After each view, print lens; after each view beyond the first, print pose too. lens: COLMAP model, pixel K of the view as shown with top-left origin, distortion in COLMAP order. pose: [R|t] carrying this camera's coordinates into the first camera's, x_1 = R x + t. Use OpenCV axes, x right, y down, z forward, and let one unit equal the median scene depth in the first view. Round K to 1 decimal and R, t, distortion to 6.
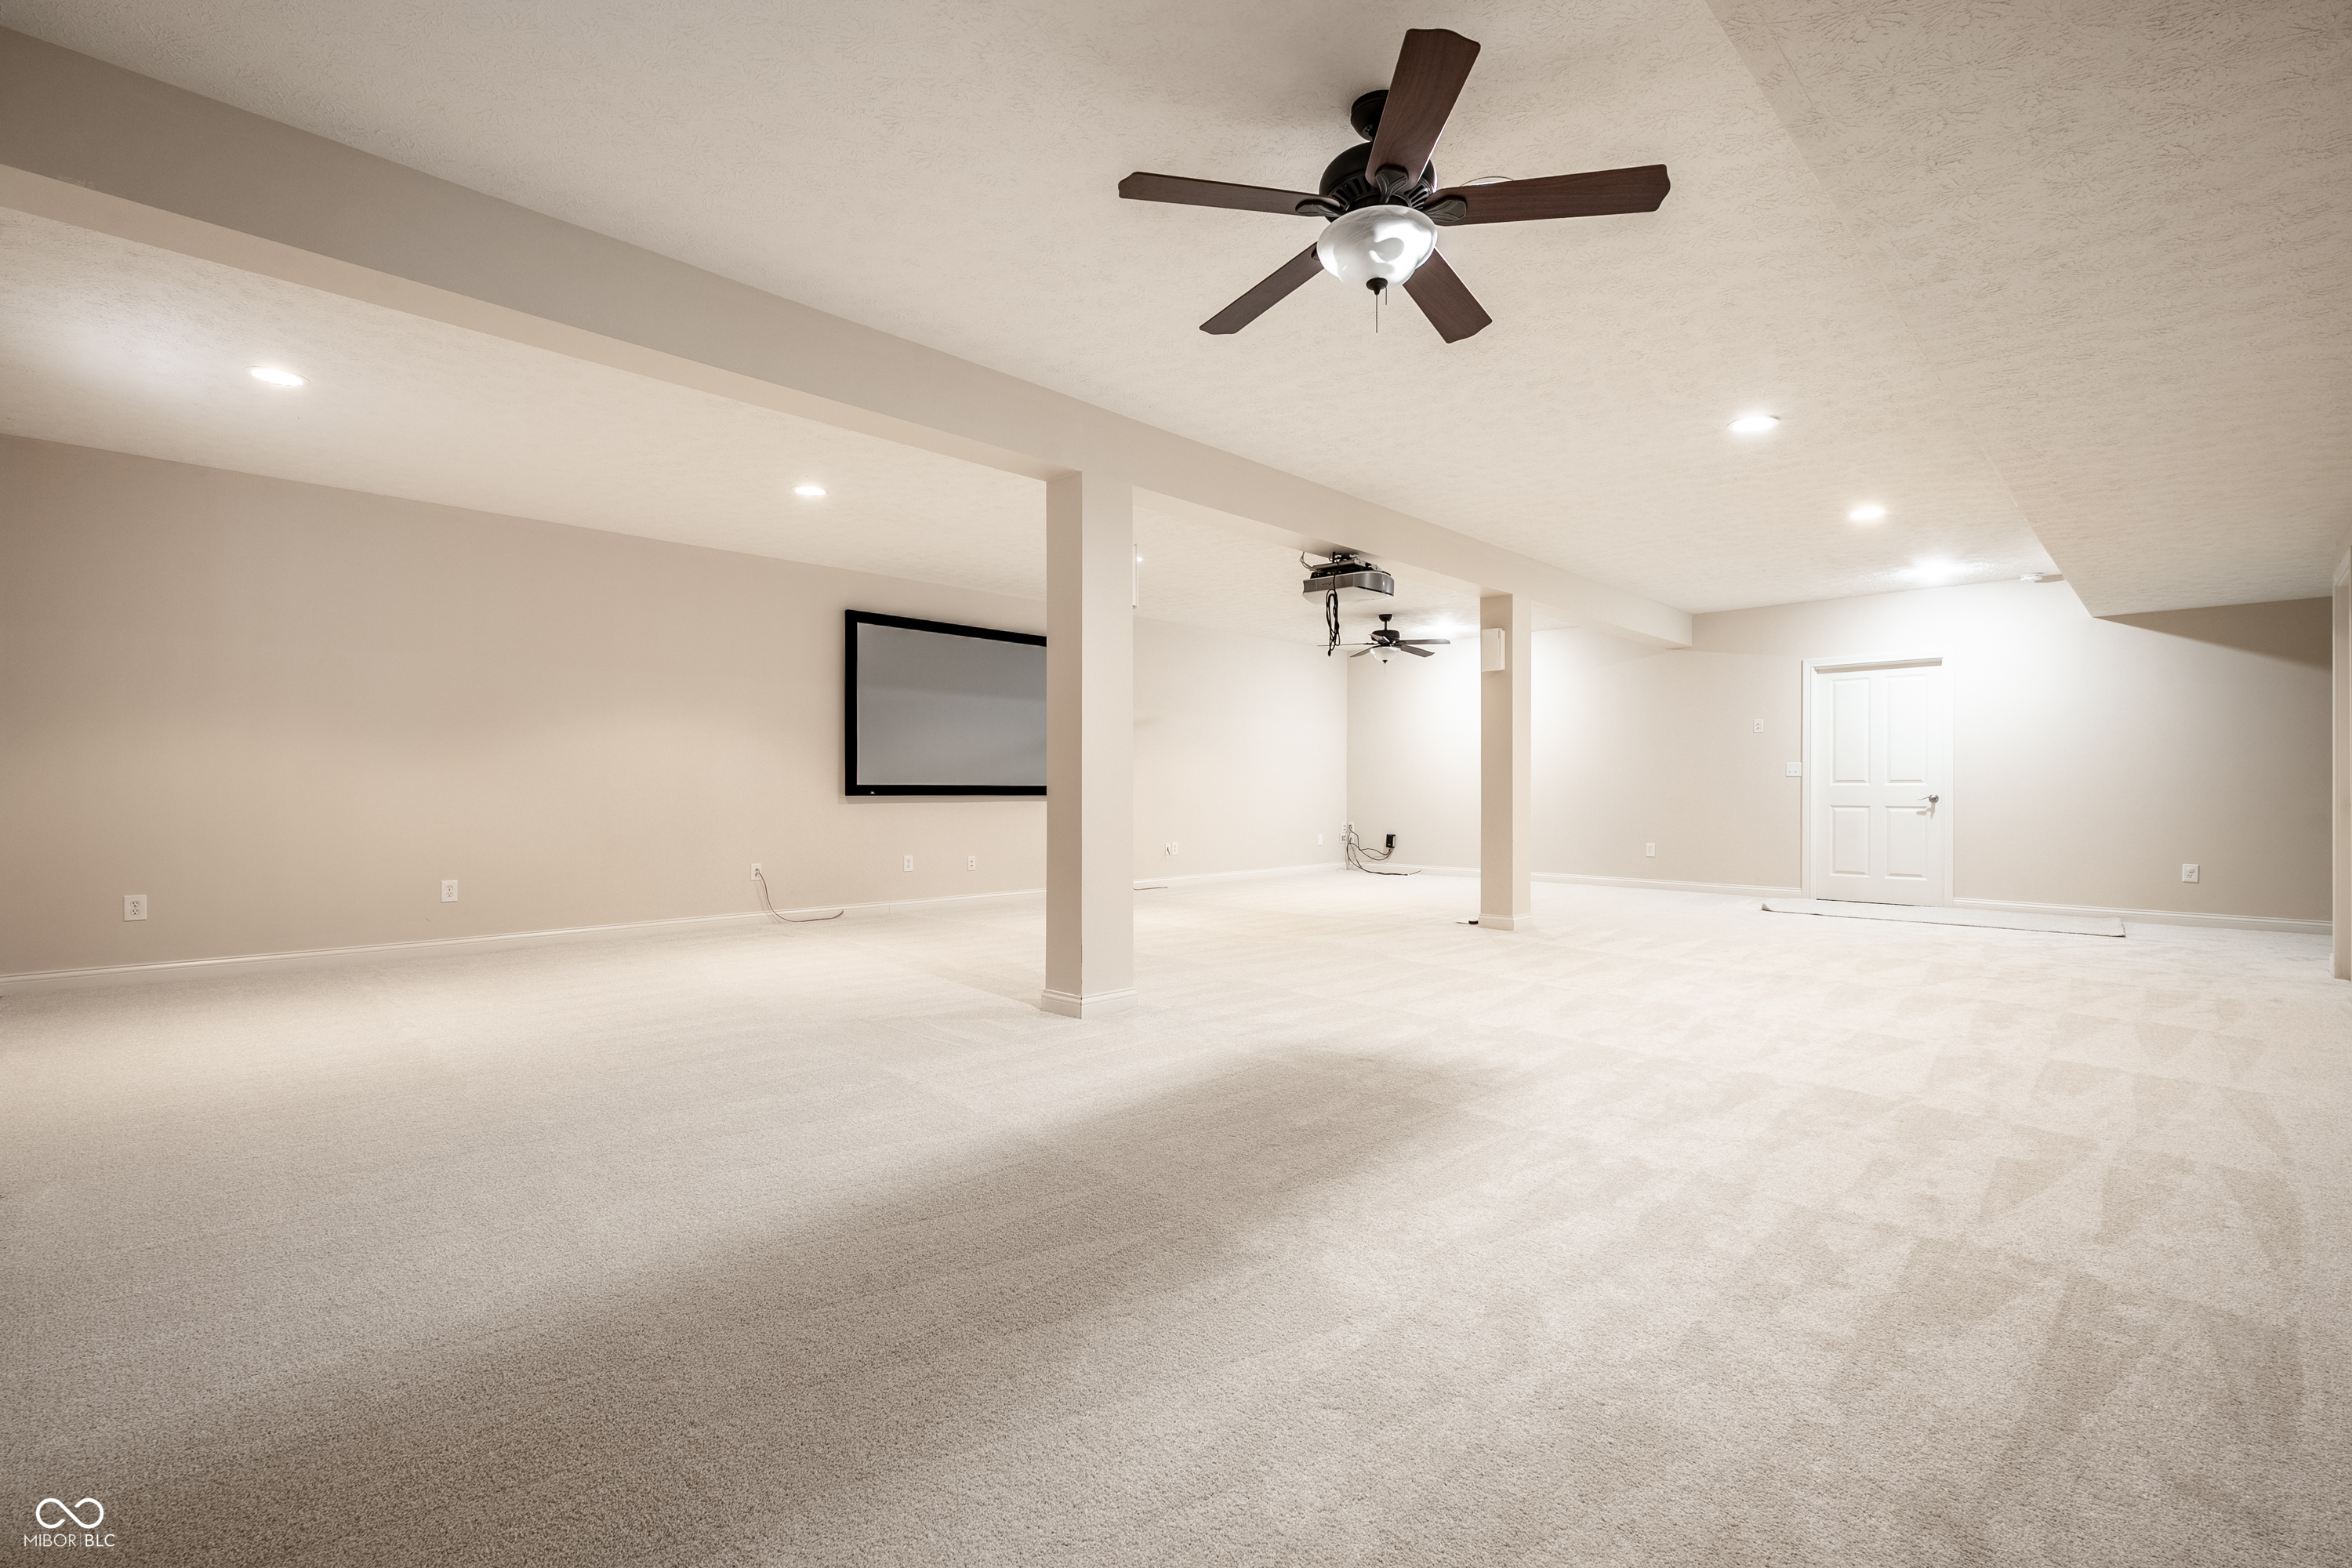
lens RADIAL K [[1040.6, 0, 1169.2], [0, 1040.6, 788.1], [0, 0, 1]] dist [0.001455, -0.001085]
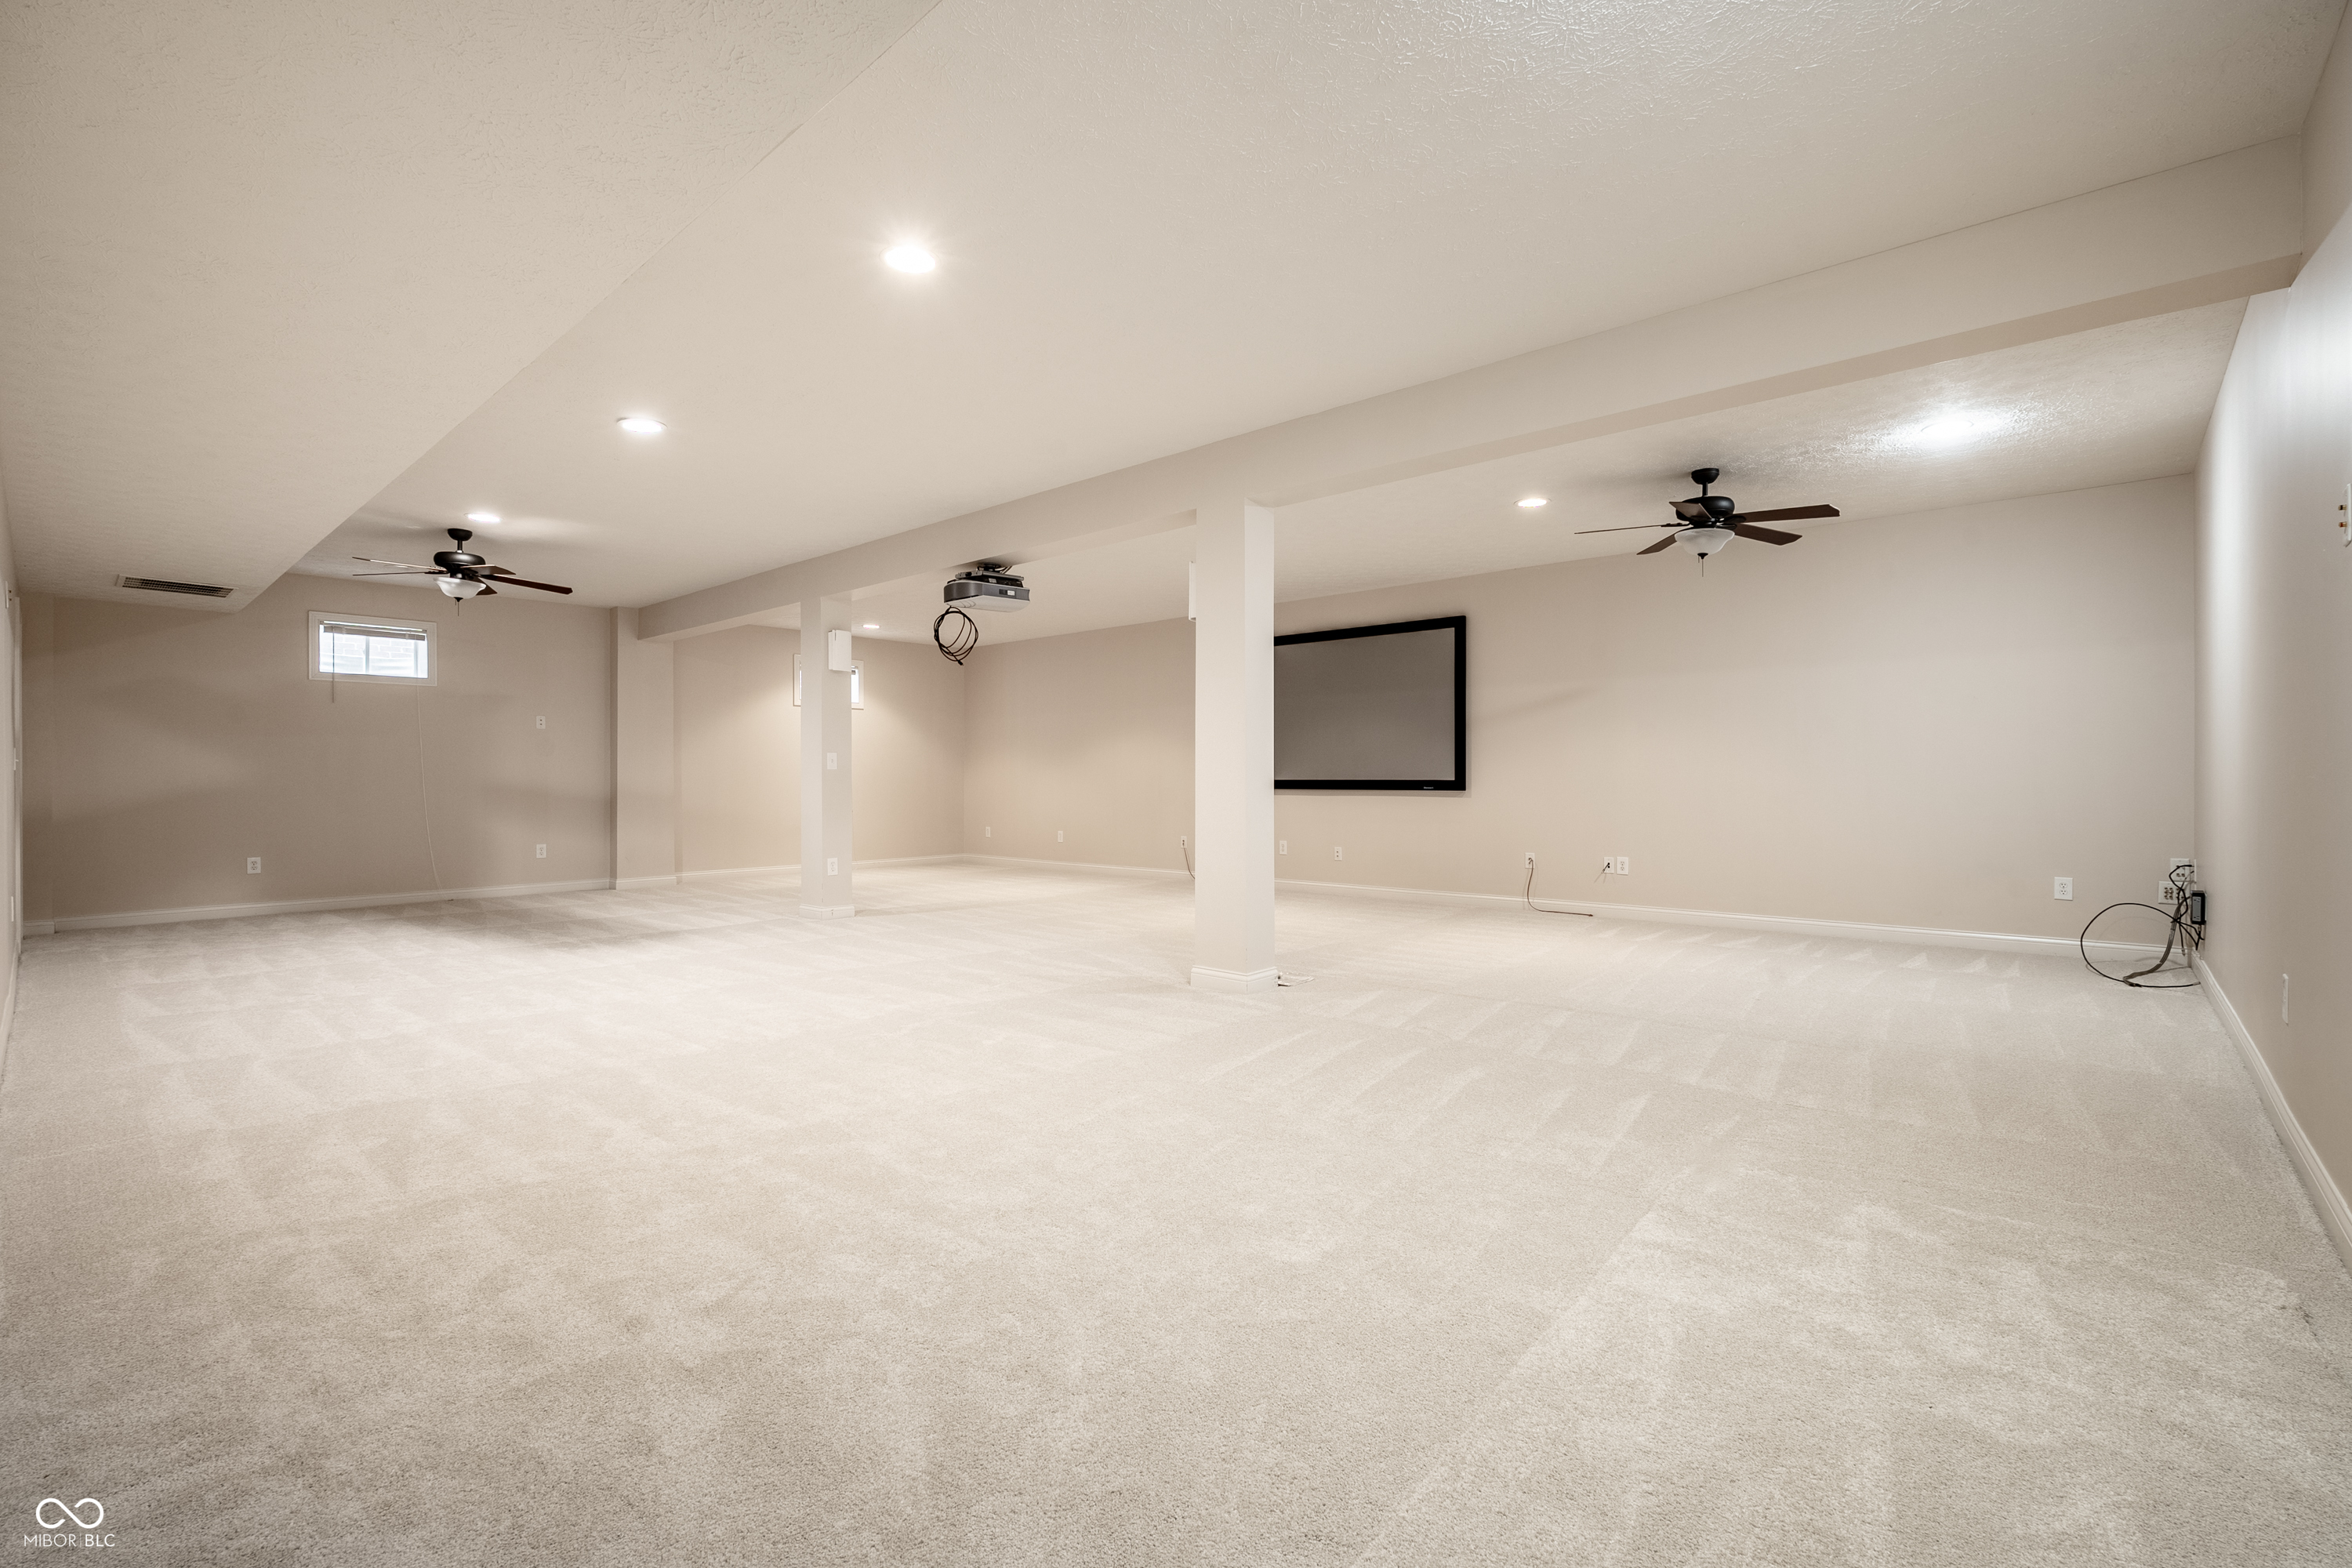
lens RADIAL K [[1040.6, 0, 1176.9], [0, 1040.6, 776.5], [0, 0, 1]] dist [0.001455, -0.001085]
pose [[0.060294, -0.004636, -0.998170, 1.060939], [0.000570, 0.999989, -0.004610, -0.002526], [0.998181, -0.000291, 0.060296, 0.936753]]
